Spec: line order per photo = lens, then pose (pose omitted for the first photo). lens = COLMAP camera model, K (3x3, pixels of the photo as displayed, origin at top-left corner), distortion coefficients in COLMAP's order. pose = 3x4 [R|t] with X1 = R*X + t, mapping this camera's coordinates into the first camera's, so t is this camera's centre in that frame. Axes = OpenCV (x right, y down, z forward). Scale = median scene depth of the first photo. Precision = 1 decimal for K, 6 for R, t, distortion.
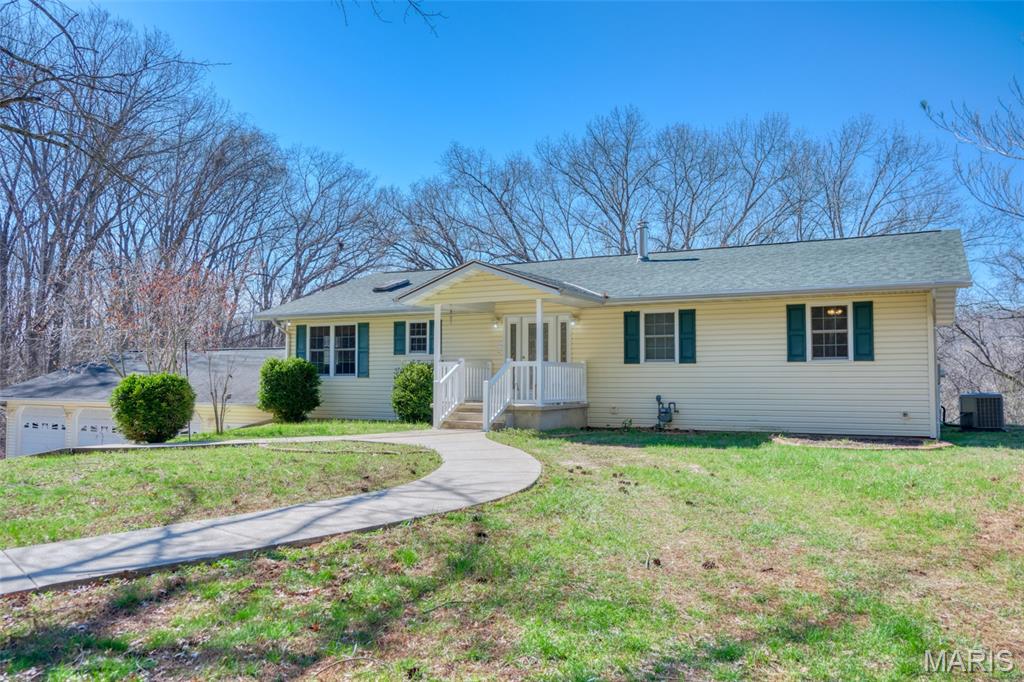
lens RADIAL K [[791.8, 0, 509.0], [0, 791.8, 341.5], [0, 0, 1]] dist [-0.038683, 0.029342]
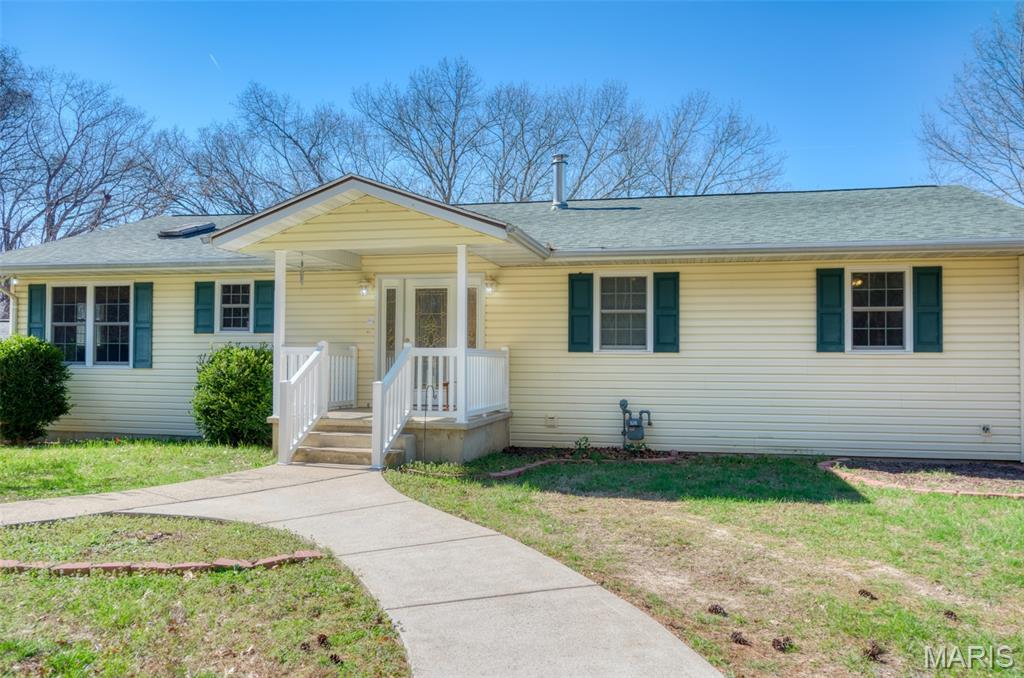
lens RADIAL K [[791.8, 0, 507.1], [0, 791.8, 337.5], [0, 0, 1]] dist [-0.038683, 0.029342]
pose [[0.965524, 0.012528, 0.260013, -0.066106], [-0.017618, 0.999696, 0.017254, 0.004580], [-0.259718, -0.021240, 0.965451, 0.314302]]
